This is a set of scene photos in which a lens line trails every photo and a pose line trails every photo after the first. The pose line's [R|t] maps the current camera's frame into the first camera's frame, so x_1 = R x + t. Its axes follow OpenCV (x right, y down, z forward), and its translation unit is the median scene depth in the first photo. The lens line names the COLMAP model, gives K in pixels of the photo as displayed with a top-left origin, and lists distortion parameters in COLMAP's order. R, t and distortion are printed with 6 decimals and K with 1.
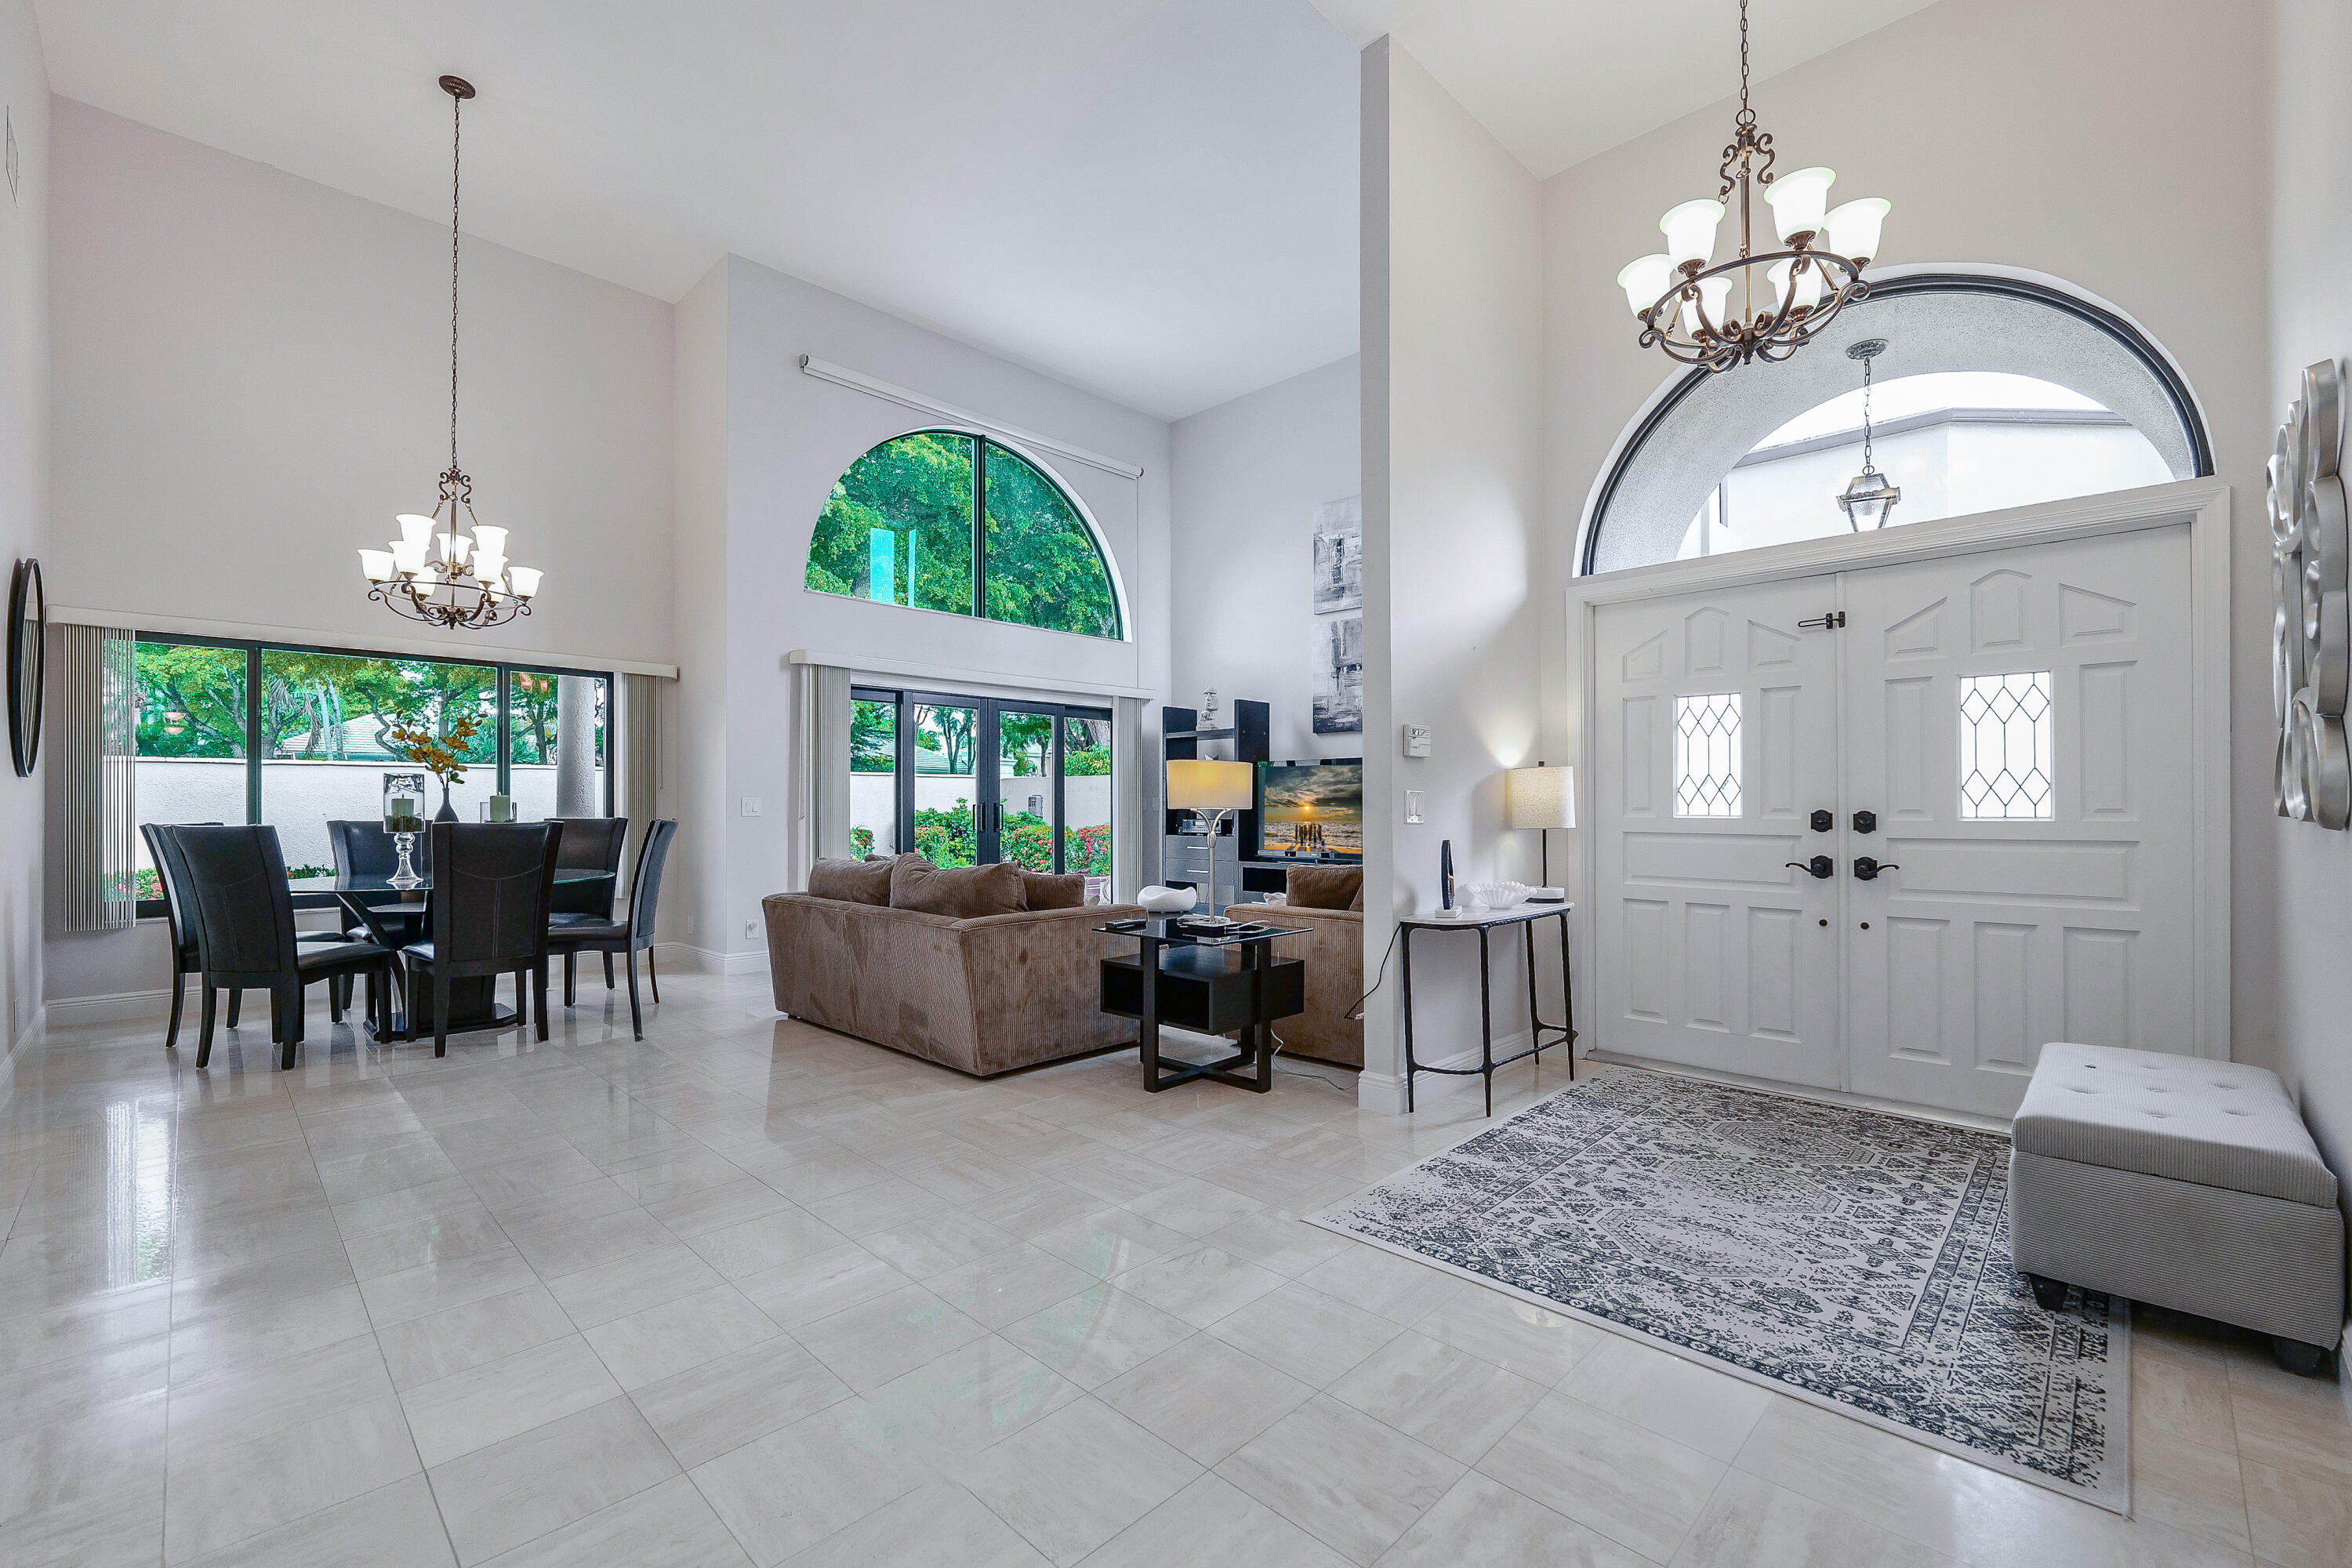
lens RADIAL K [[988.5, 0, 1167.1], [0, 988.5, 808.9], [0, 0, 1]] dist [-0.012939, 0.000221]
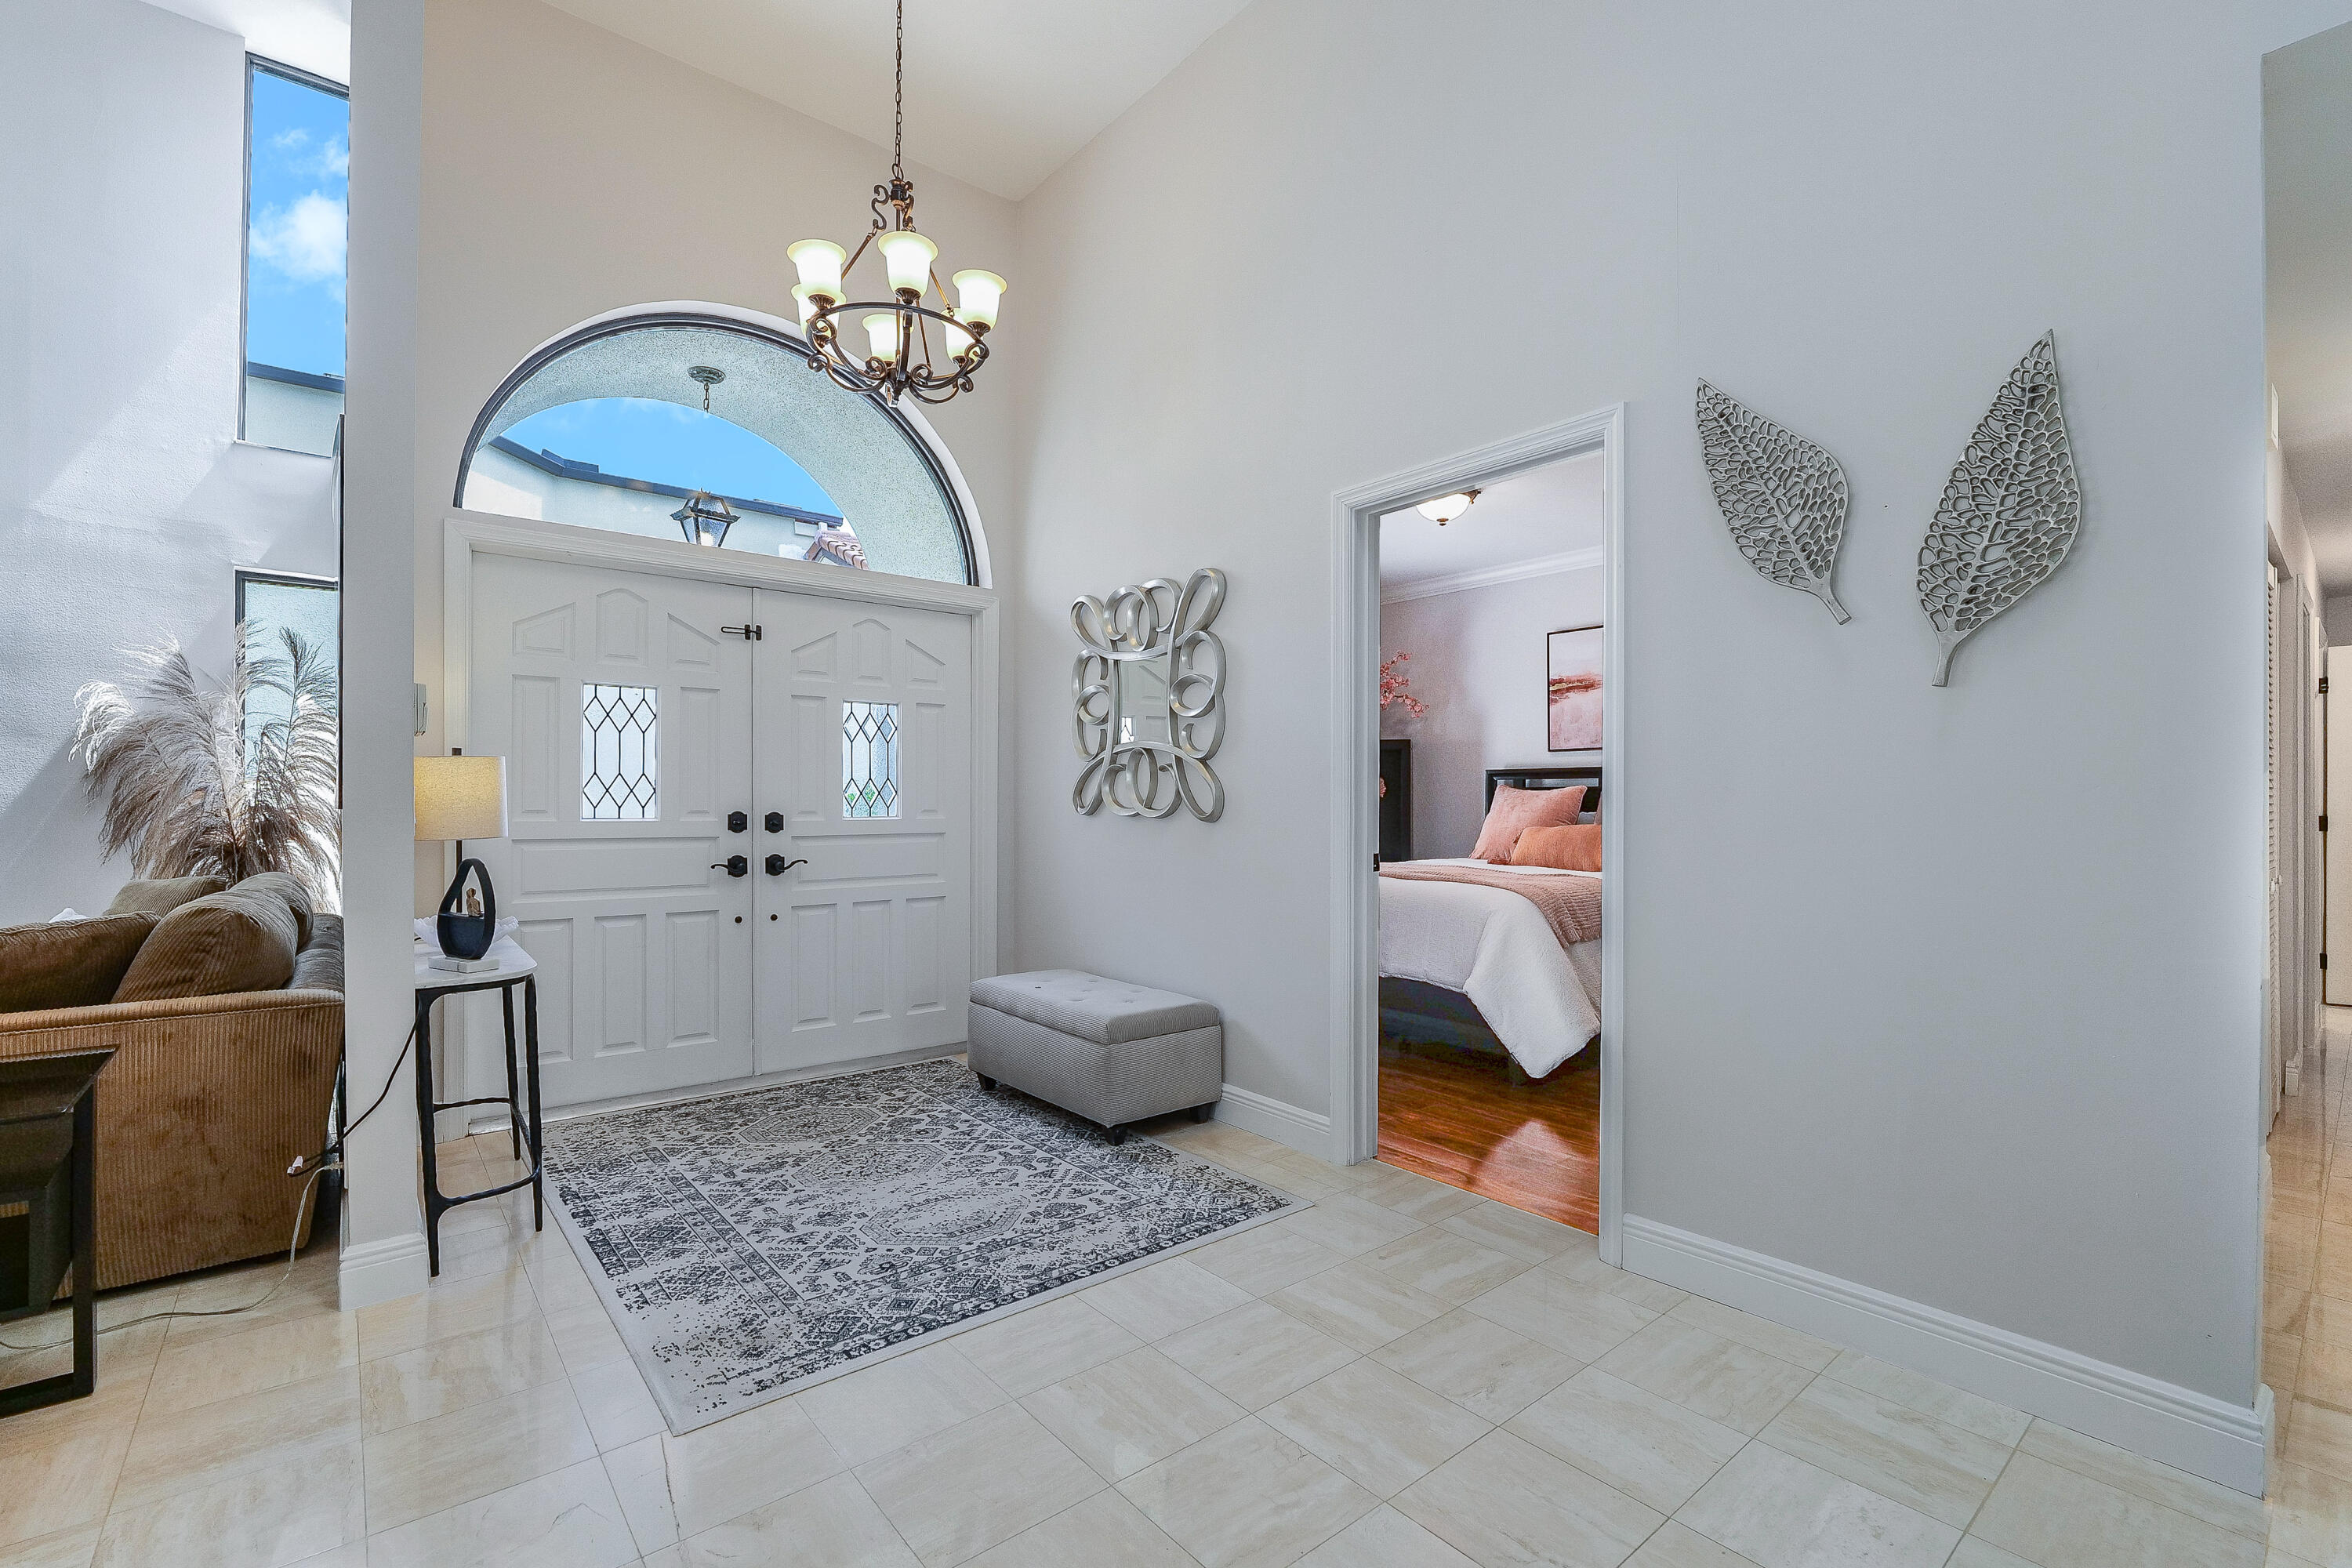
lens RADIAL K [[1028.4, 0, 1178.0], [0, 1028.4, 807.6], [0, 0, 1]] dist [-0.015210, -0.000060]
pose [[0.089366, -0.002388, 0.995996, -0.259000], [0.001286, 0.999997, 0.002283, -0.003454], [-0.995998, 0.001077, 0.089369, 0.302458]]
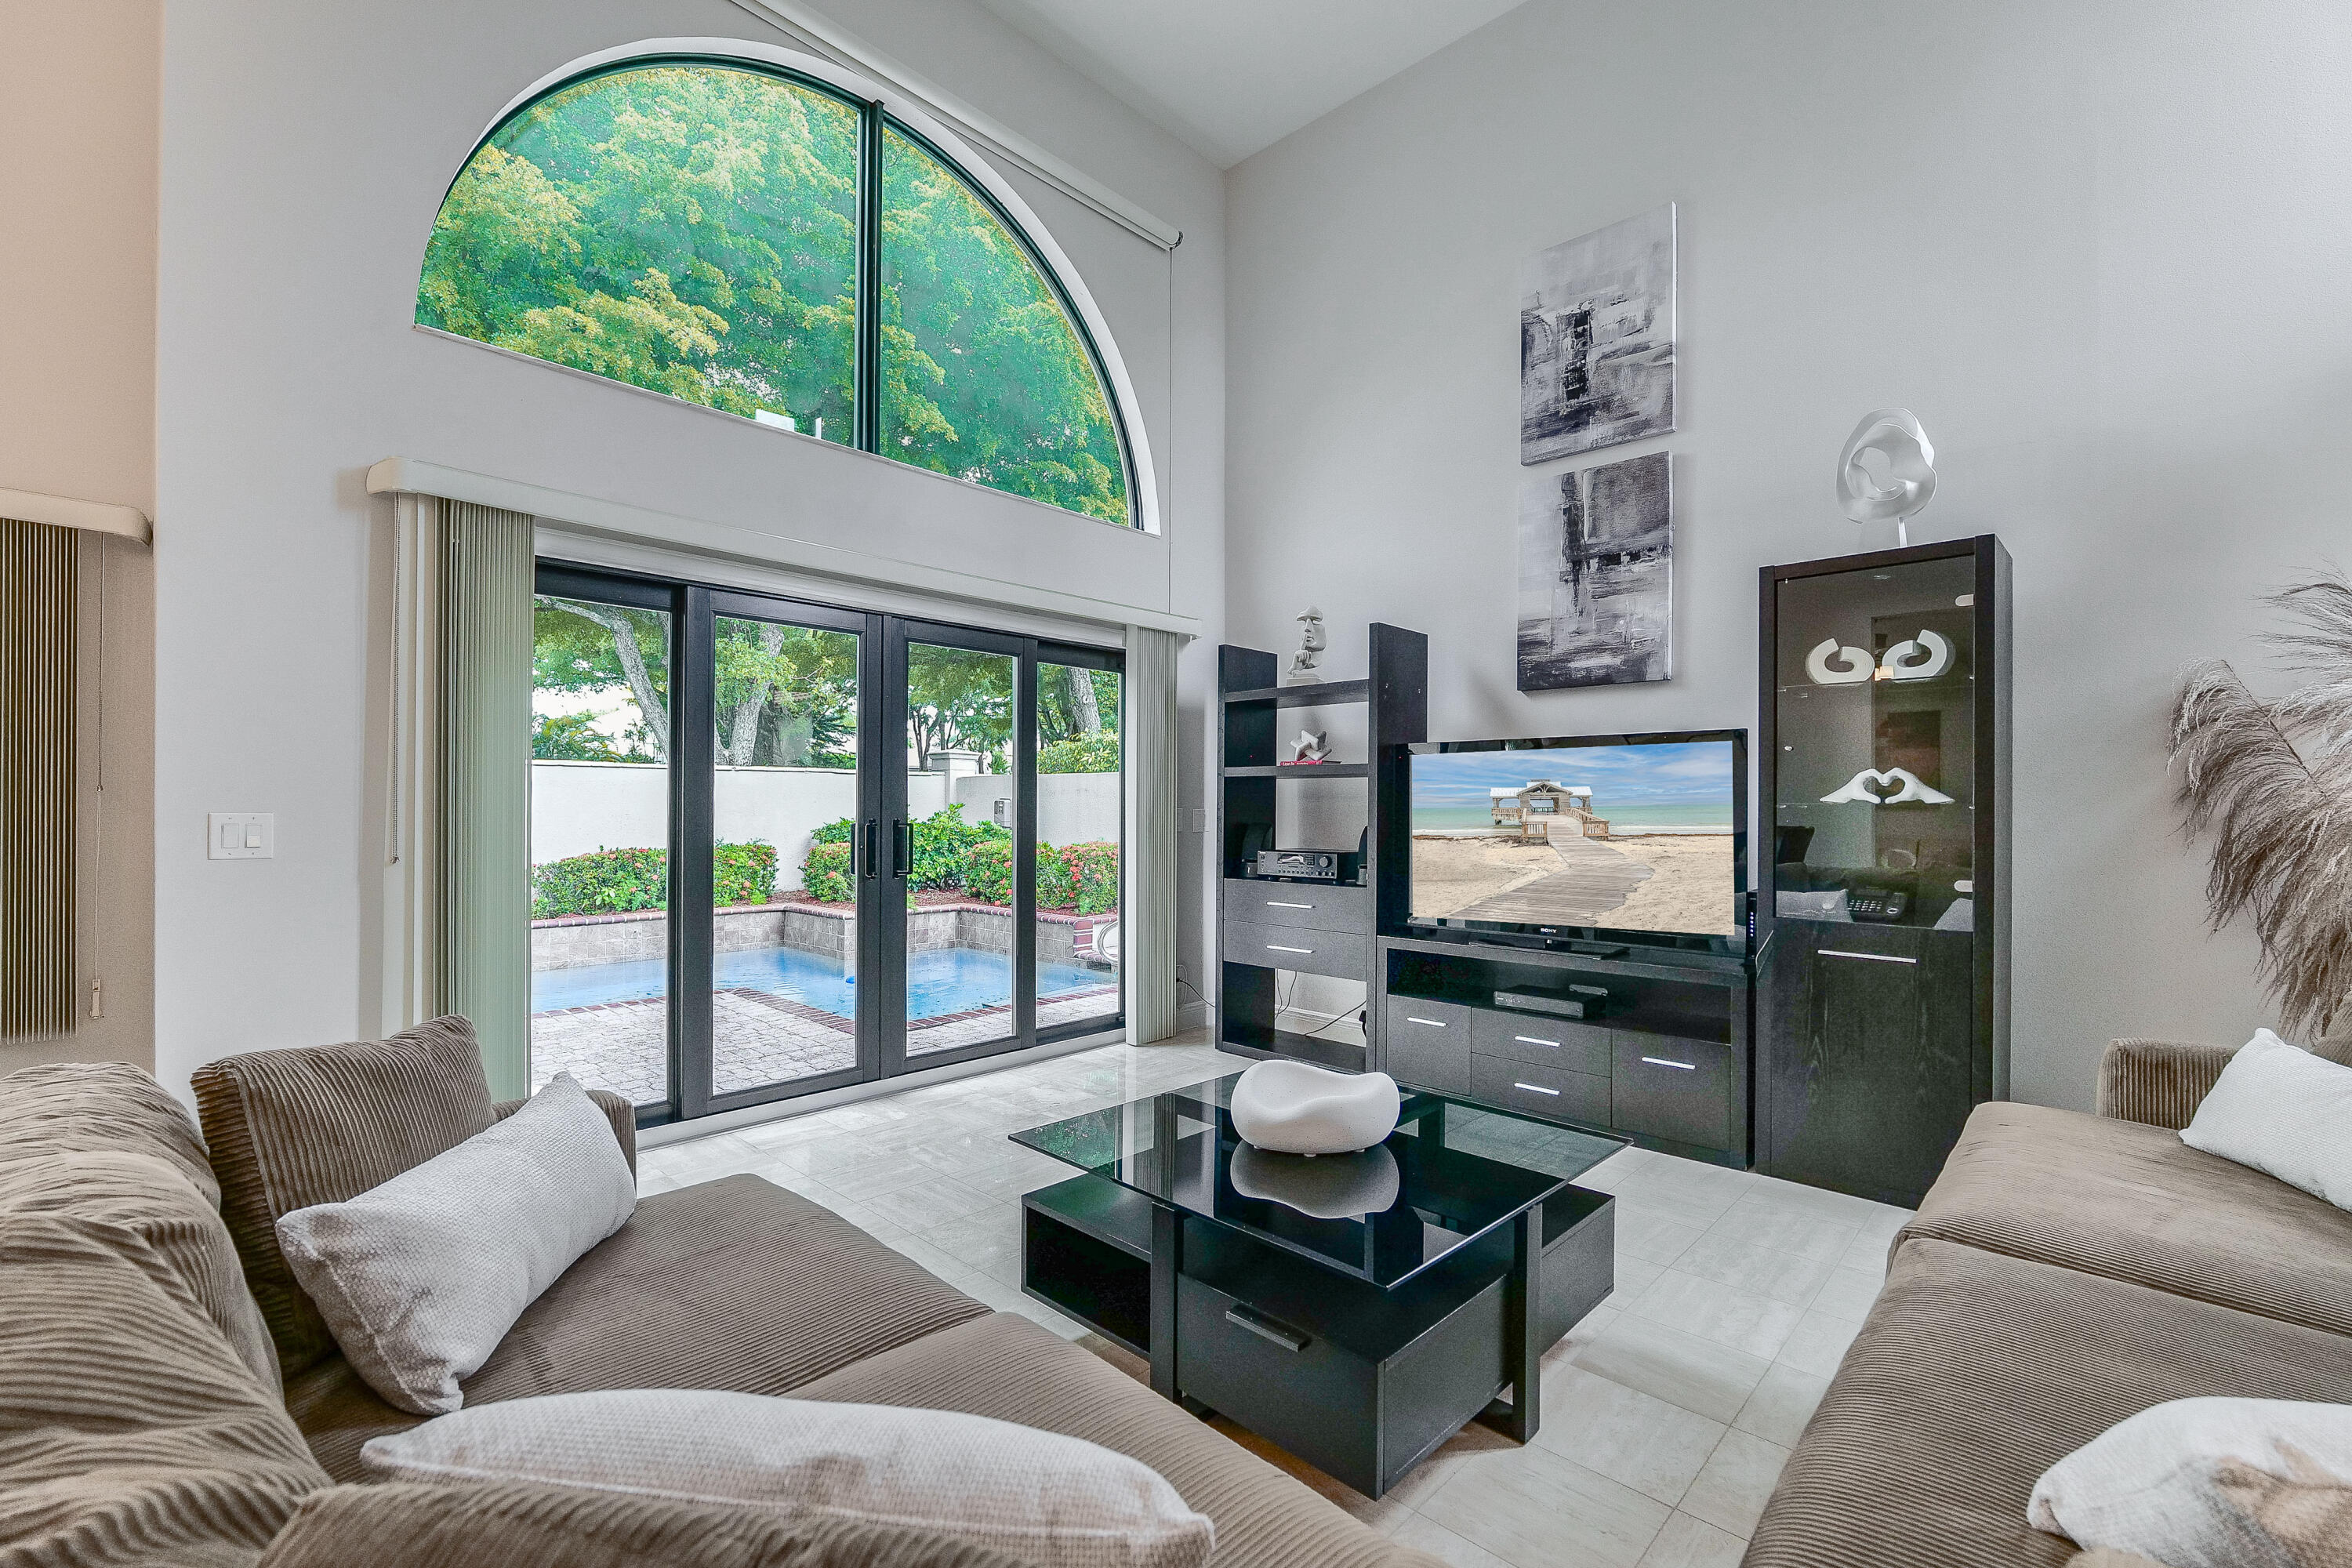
lens RADIAL K [[1022.5, 0, 1248.2], [0, 1022.5, 796.0], [0, 0, 1]] dist [-0.002596, -0.000125]
pose [[0.995712, 0.004354, 0.092410, -0.072833], [-0.003008, 0.999887, -0.014700, -0.019788], [-0.092463, 0.014359, 0.995613, 0.768476]]
